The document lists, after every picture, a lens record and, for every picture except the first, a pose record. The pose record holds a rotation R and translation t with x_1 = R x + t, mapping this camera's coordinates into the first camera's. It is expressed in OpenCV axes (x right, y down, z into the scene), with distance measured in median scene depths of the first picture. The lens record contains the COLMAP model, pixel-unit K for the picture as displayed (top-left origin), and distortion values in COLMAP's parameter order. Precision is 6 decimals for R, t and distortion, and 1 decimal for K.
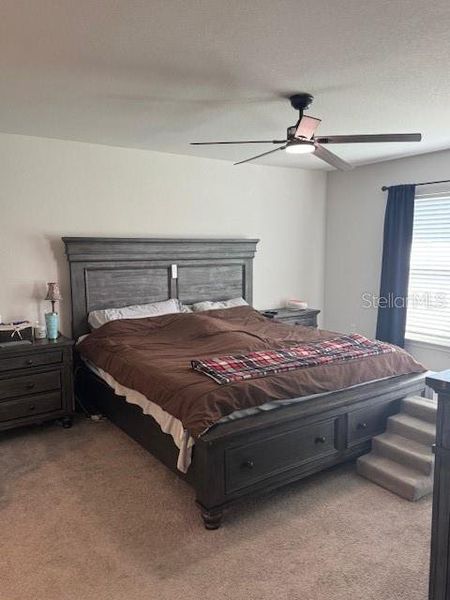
lens RADIAL K [[443.4, 0, 225.0], [0, 443.4, 300.0], [0, 0, 1]] dist [0.021154, -0.003656]
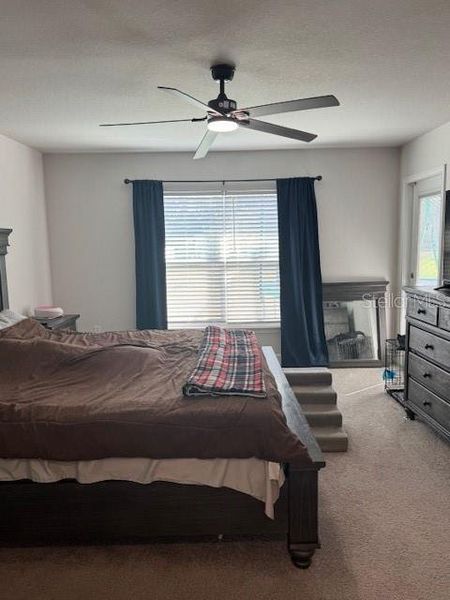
lens RADIAL K [[443.4, 0, 225.0], [0, 443.4, 300.0], [0, 0, 1]] dist [0.021154, -0.003656]
pose [[0.583105, -0.097542, 0.806520, -0.348587], [0.102330, 0.993677, 0.046194, -0.016867], [-0.805927, 0.055595, 0.589399, 0.287276]]
